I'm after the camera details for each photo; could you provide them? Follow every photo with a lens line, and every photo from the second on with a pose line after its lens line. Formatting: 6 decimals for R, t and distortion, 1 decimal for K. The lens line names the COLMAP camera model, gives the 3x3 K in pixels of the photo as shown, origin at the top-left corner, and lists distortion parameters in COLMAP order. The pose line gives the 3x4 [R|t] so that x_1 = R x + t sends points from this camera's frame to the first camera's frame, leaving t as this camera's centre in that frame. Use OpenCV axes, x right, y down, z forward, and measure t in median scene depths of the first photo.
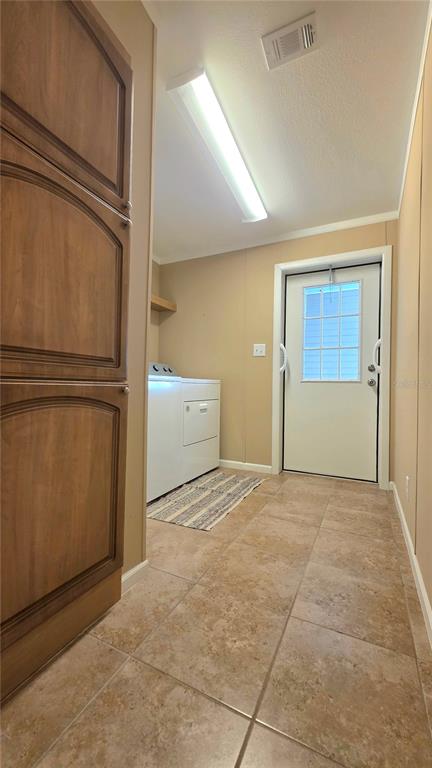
lens RADIAL K [[306.4, 0, 219.4], [0, 306.4, 385.1], [0, 0, 1]] dist [0.000459, 0.000414]
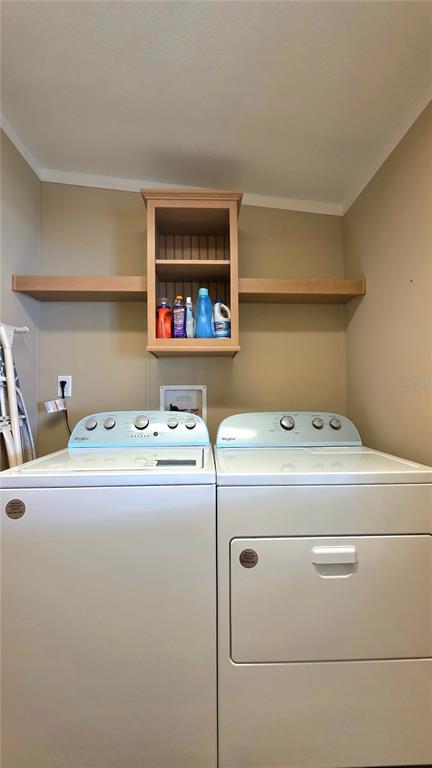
lens RADIAL K [[306.4, 0, 219.4], [0, 306.4, 385.1], [0, 0, 1]] dist [0.000459, 0.000414]
pose [[0.483119, -0.087555, -0.871166, 0.183150], [0.017452, 0.995753, -0.090397, -0.080118], [0.875381, 0.028469, 0.482595, 0.730489]]
